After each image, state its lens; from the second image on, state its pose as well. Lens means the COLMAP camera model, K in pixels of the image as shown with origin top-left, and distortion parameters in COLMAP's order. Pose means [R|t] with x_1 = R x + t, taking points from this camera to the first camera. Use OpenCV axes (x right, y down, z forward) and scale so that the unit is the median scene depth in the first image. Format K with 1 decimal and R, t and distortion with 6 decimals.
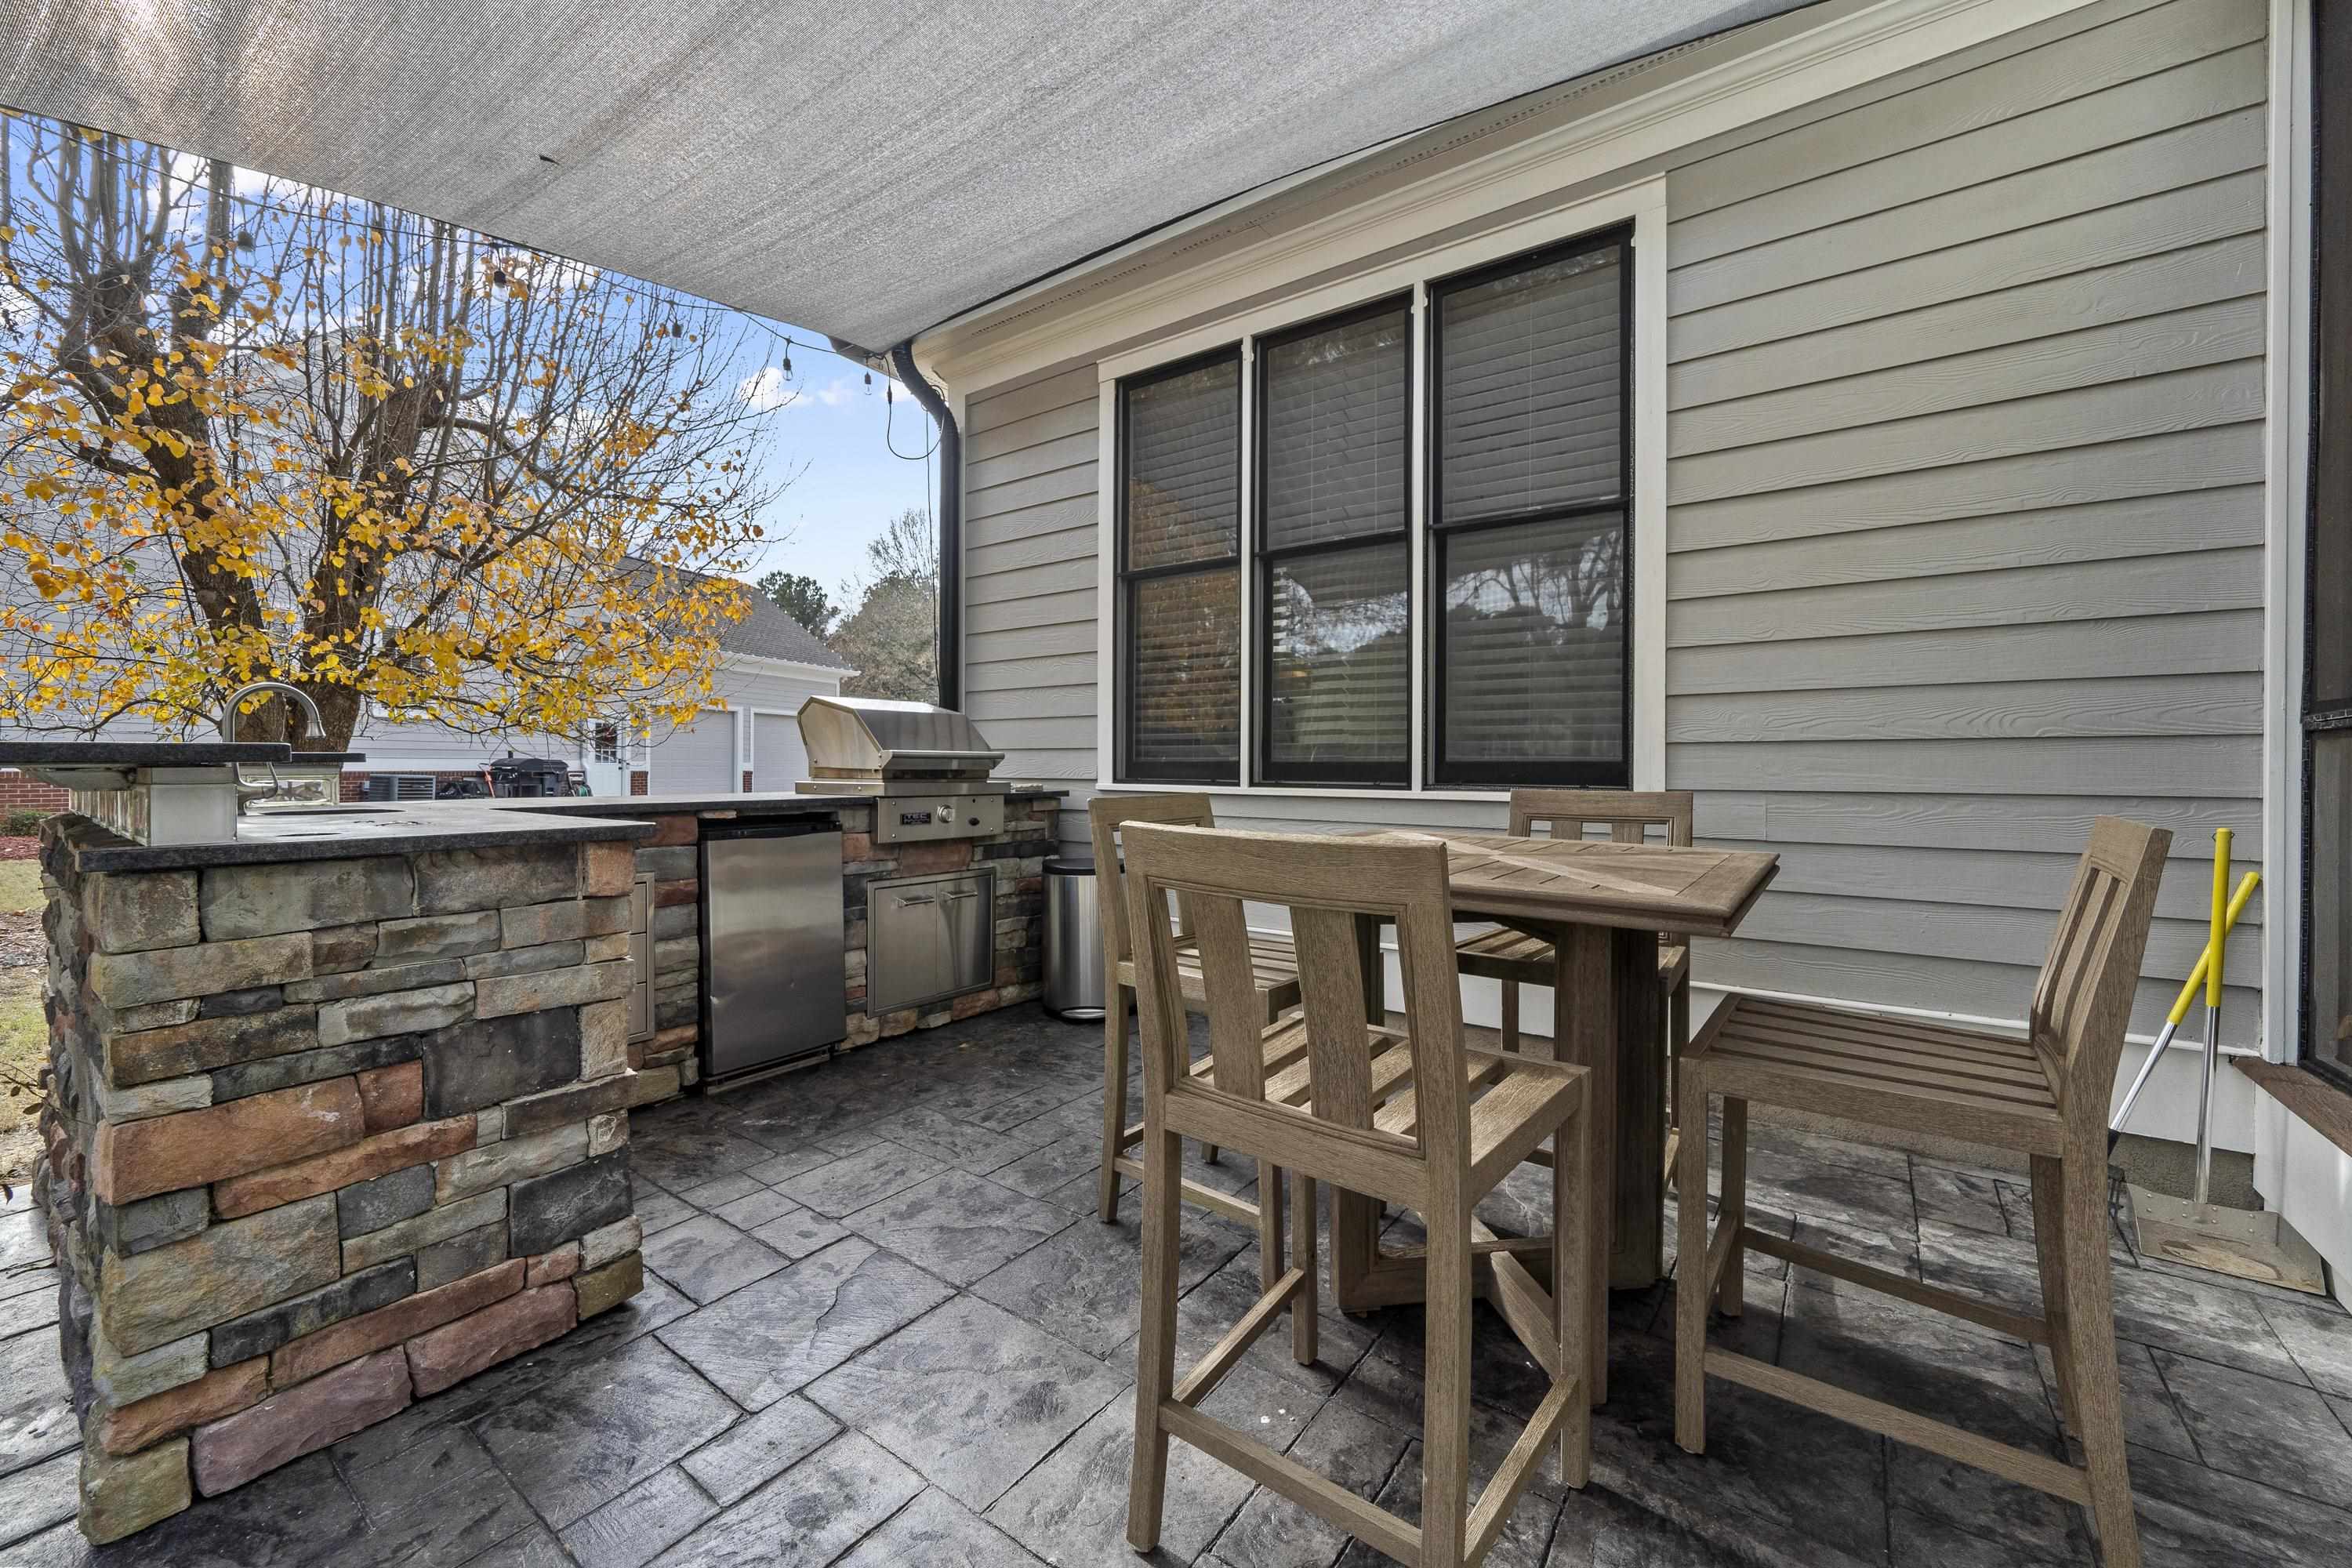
lens RADIAL K [[906.6, 0, 1168.8], [0, 906.6, 775.7], [0, 0, 1]] dist [-0.000017, 0.000341]
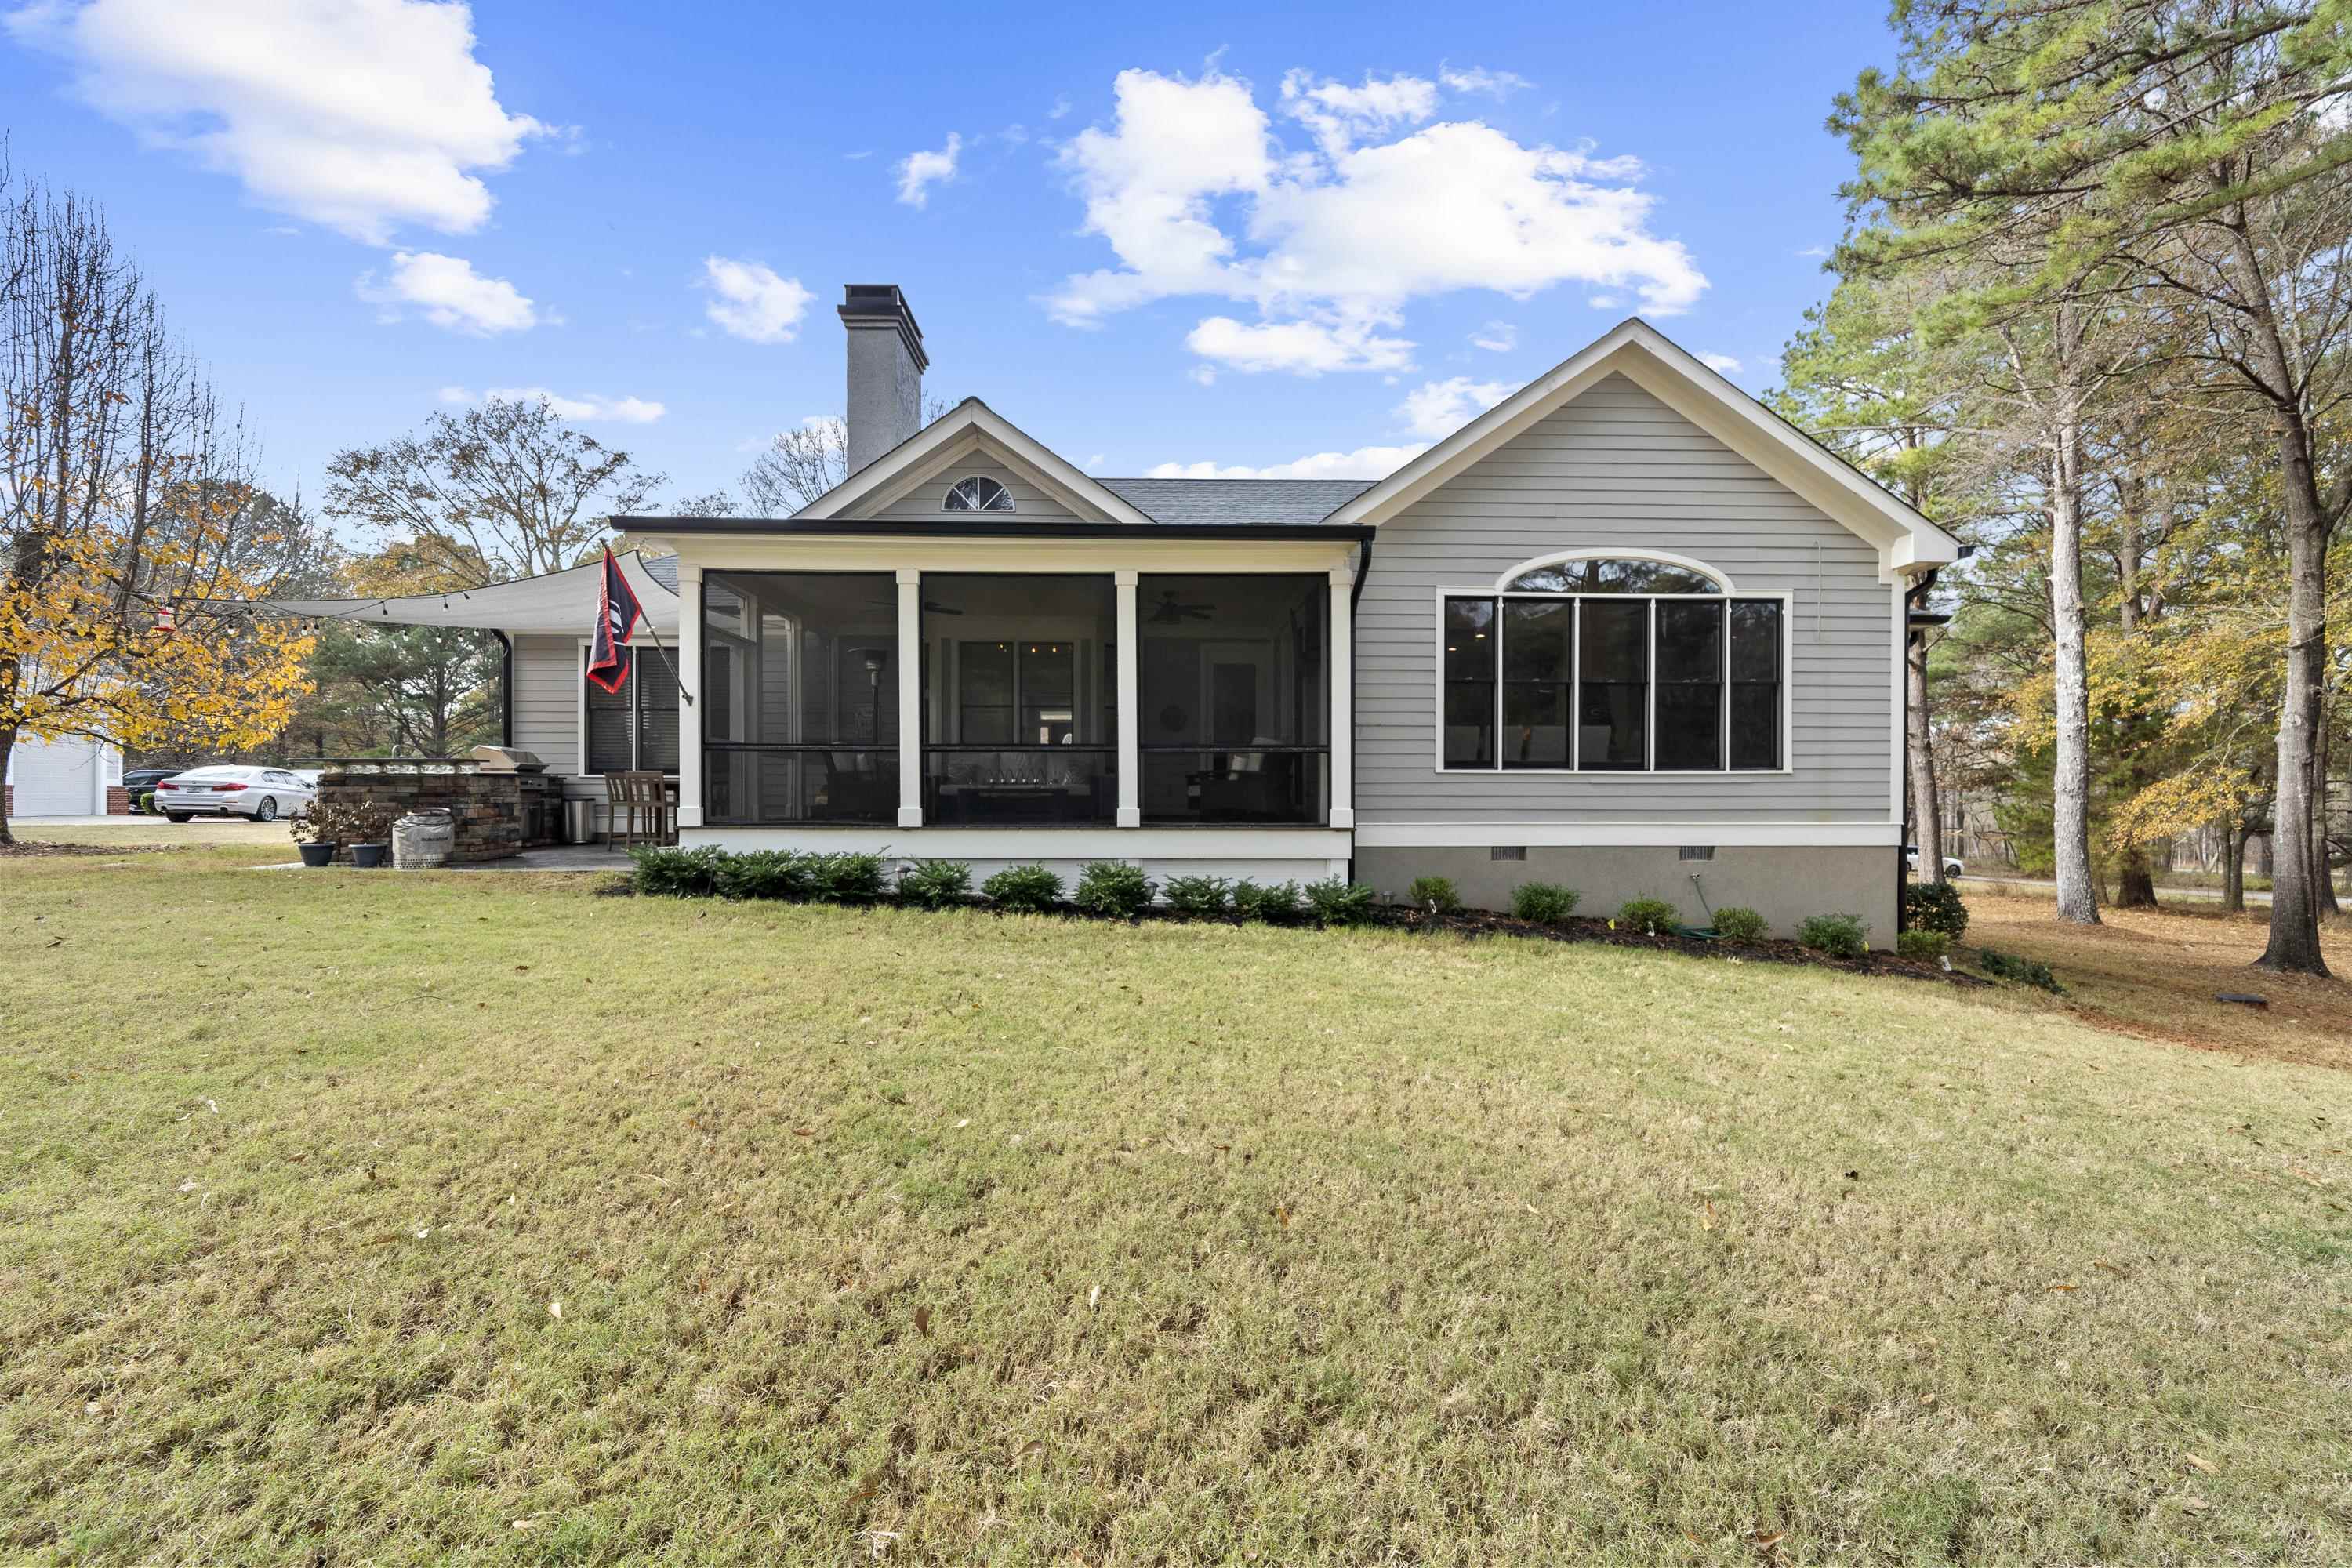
lens RADIAL K [[906.6, 0, 1165.6], [0, 906.6, 791.6], [0, 0, 1]] dist [-0.000017, 0.000341]
pose [[0.801870, -0.002551, 0.597492, -0.358614], [0.008116, 0.999945, -0.006623, 0.114974], [-0.597443, 0.010160, 0.801847, -2.985619]]
